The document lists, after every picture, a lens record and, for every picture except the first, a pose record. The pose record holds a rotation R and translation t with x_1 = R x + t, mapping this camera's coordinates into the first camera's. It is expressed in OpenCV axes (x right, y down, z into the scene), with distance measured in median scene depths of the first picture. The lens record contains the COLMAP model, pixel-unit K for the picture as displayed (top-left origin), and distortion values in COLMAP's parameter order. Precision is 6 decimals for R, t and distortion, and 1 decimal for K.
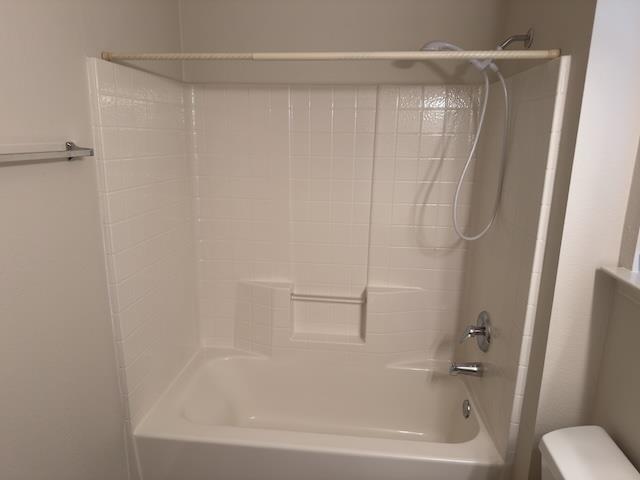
lens RADIAL K [[450.1, 0, 319.0], [0, 450.1, 234.5], [0, 0, 1]] dist [0.034484, -0.040708]
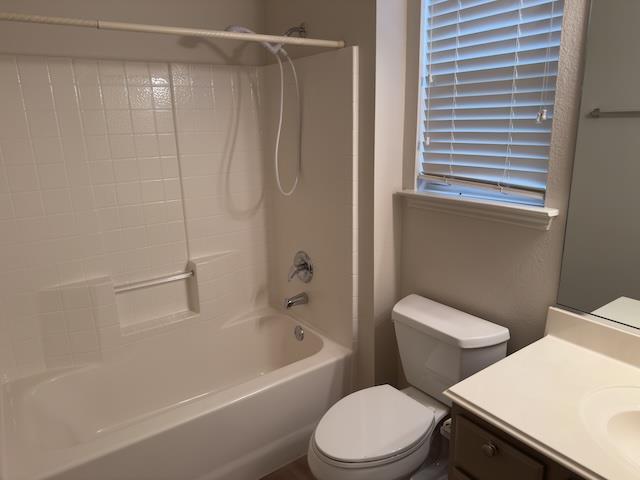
lens RADIAL K [[450.1, 0, 324.8], [0, 450.1, 242.0], [0, 0, 1]] dist [0.034484, -0.040708]
pose [[0.747059, -0.208975, 0.631056, -0.332962], [0.176033, 0.977603, 0.115342, 0.010354], [-0.641026, 0.024919, 0.767114, 0.004311]]
